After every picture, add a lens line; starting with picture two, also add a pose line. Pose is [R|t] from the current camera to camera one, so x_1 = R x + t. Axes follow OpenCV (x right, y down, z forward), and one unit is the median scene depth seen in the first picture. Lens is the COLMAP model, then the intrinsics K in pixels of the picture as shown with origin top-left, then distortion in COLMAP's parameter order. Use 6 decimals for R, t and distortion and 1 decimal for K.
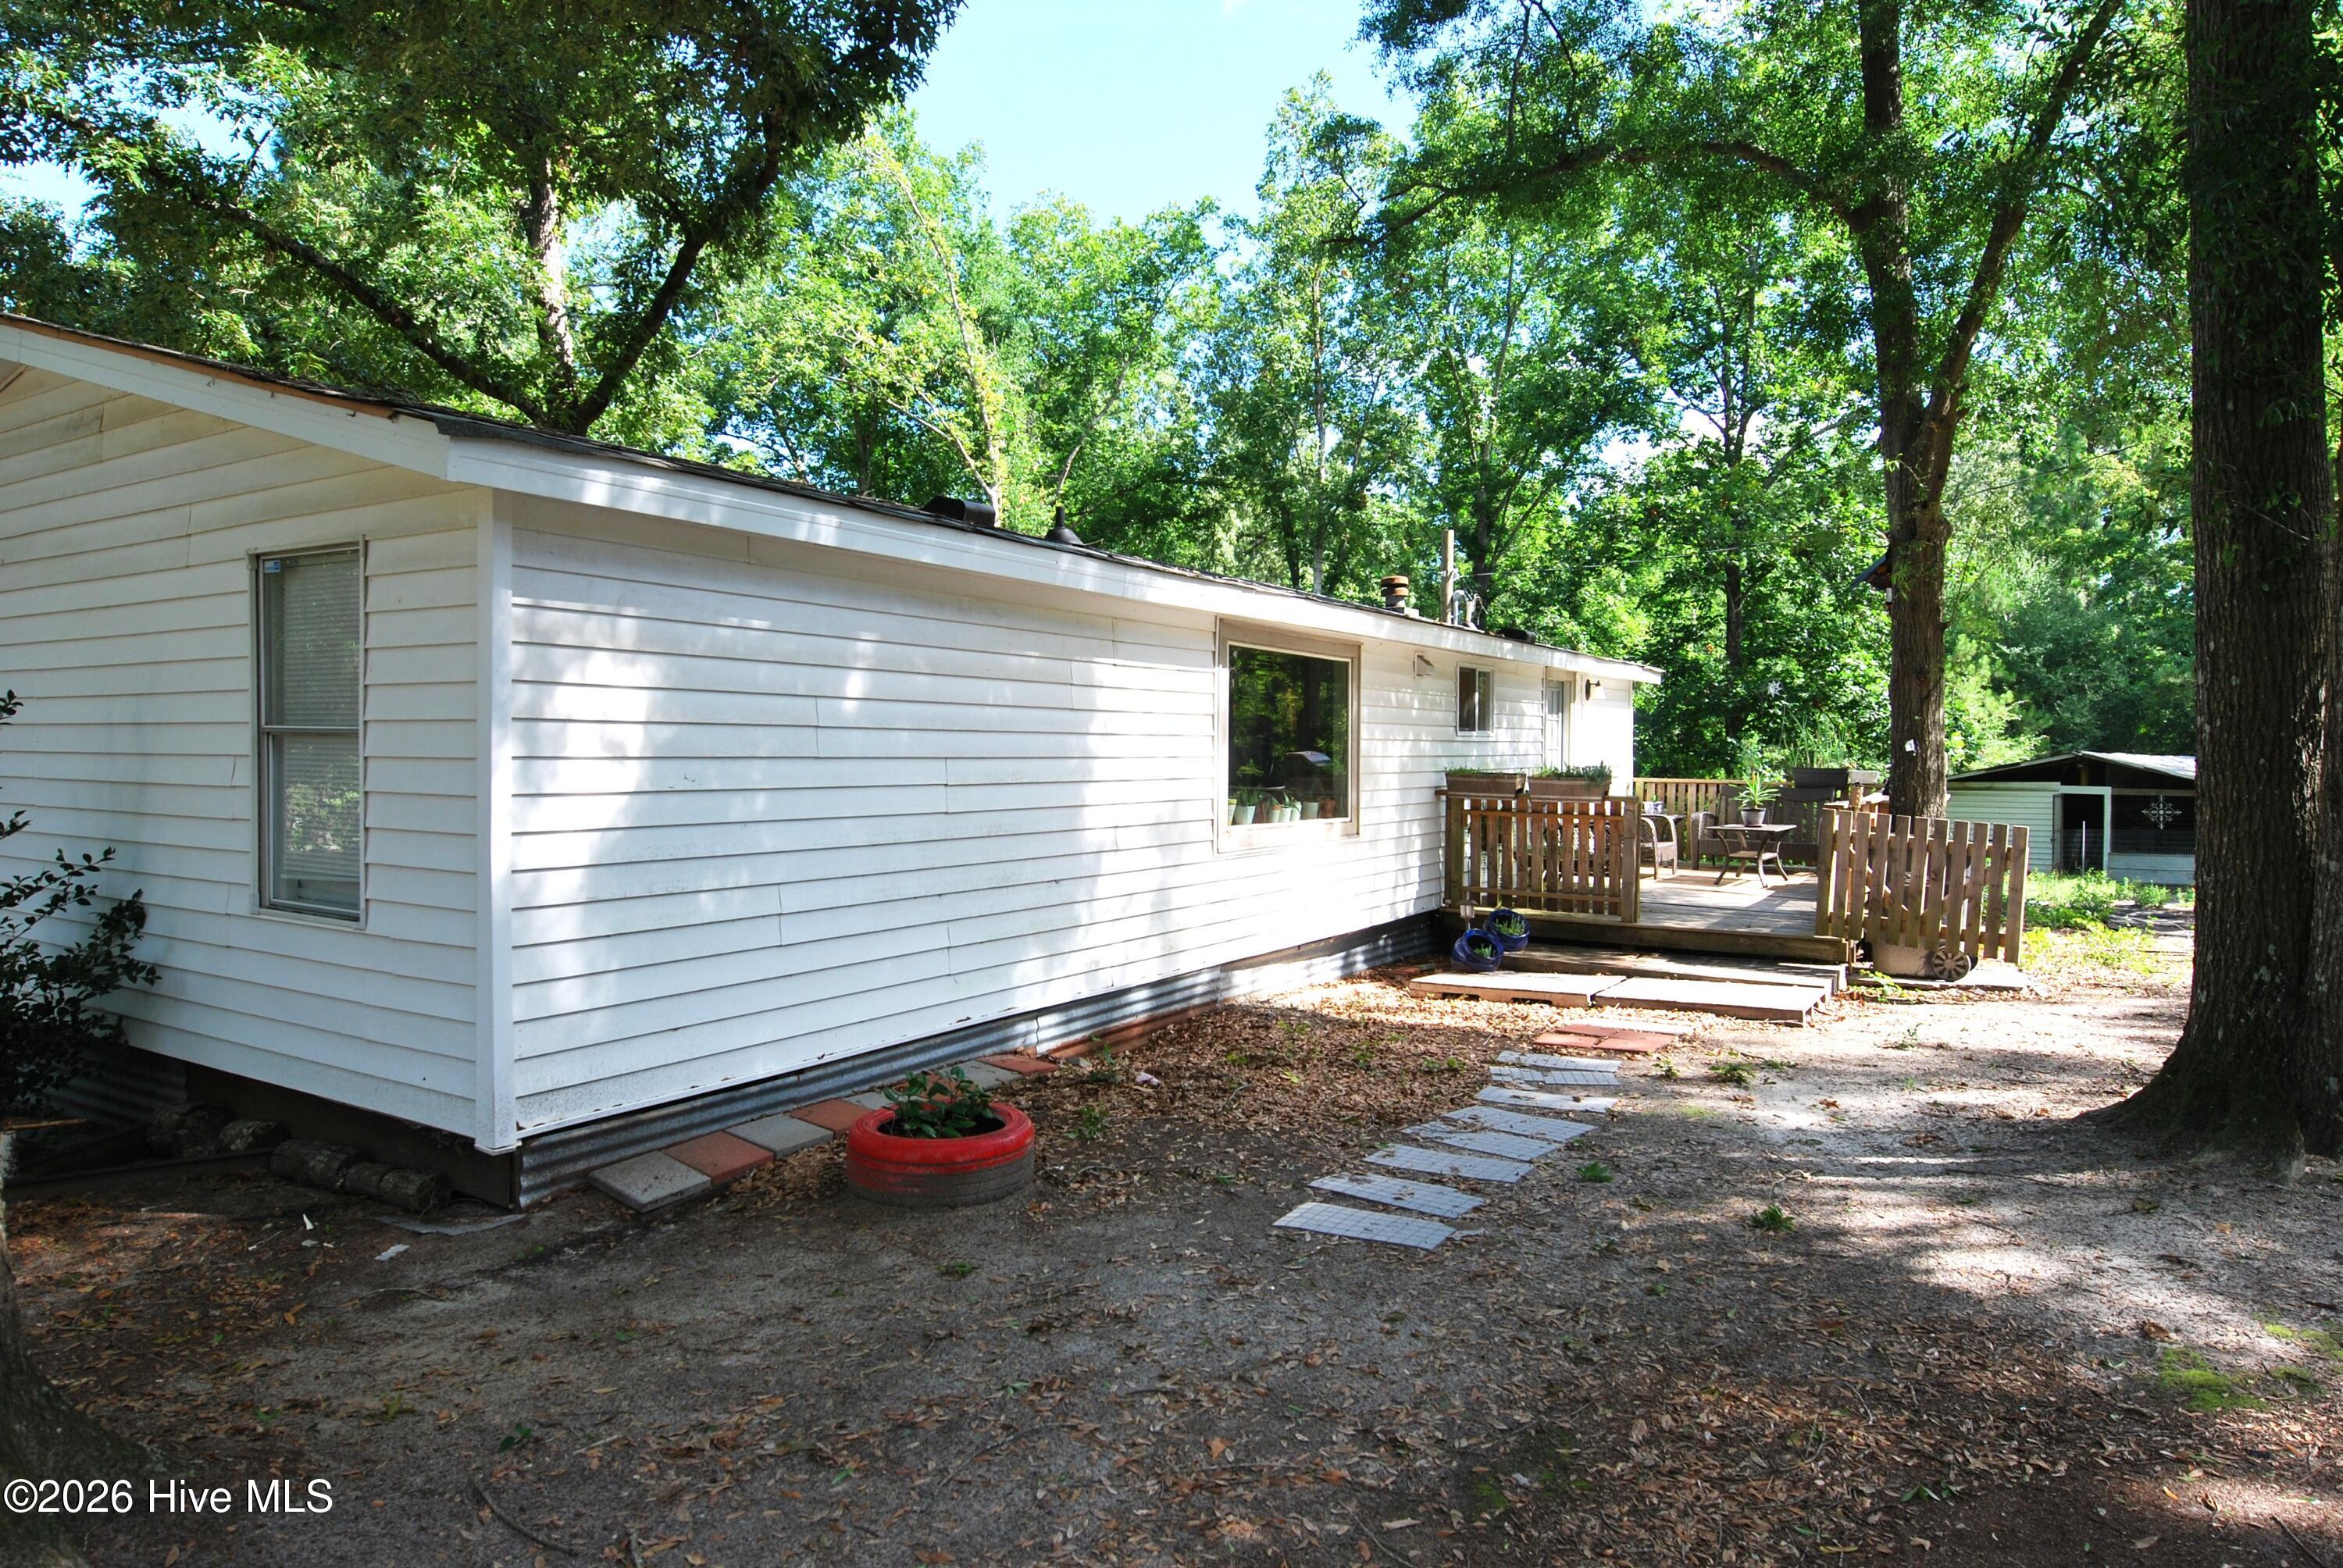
lens RADIAL K [[1418.9, 0, 1177.9], [0, 1418.9, 795.9], [0, 0, 1]] dist [-0.011644, -0.002915]
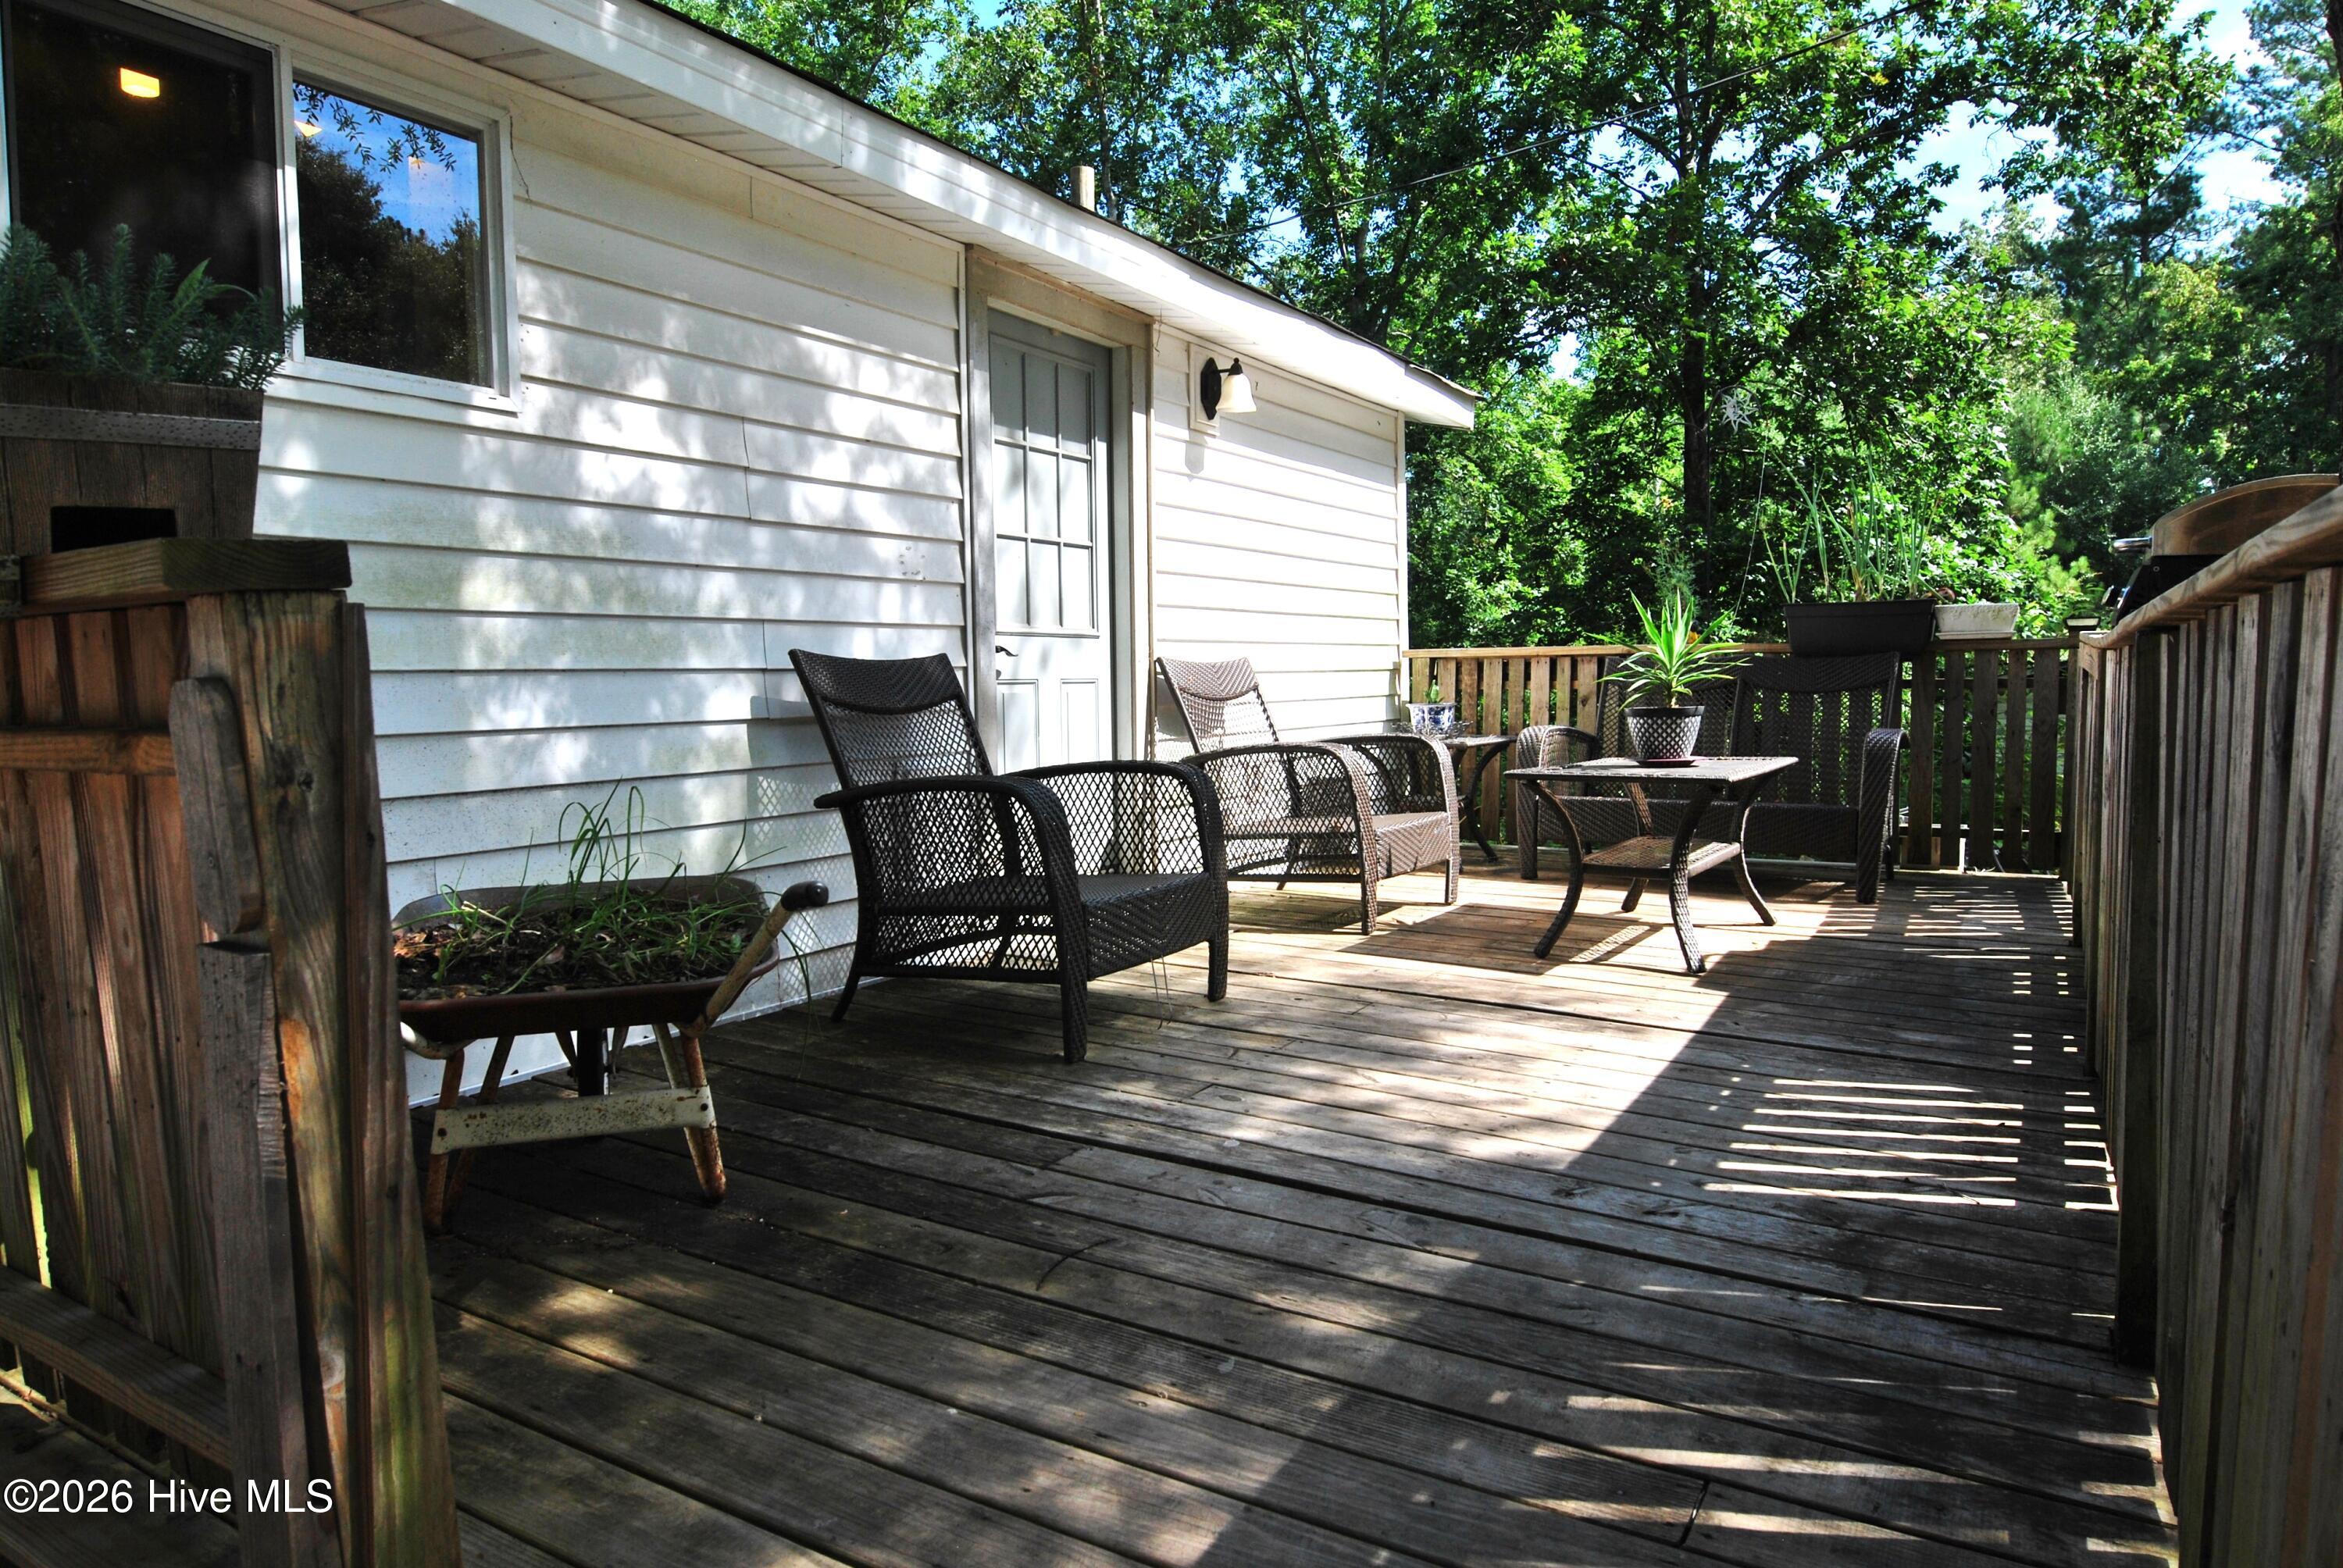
lens RADIAL K [[1418.9, 0, 1160.7], [0, 1418.9, 787.0], [0, 0, 1]] dist [-0.011644, -0.002915]
pose [[0.999825, -0.018515, -0.002719, 0.250173], [0.018614, 0.998916, 0.042676, 0.009067], [0.001926, -0.042719, 0.999085, 0.579192]]
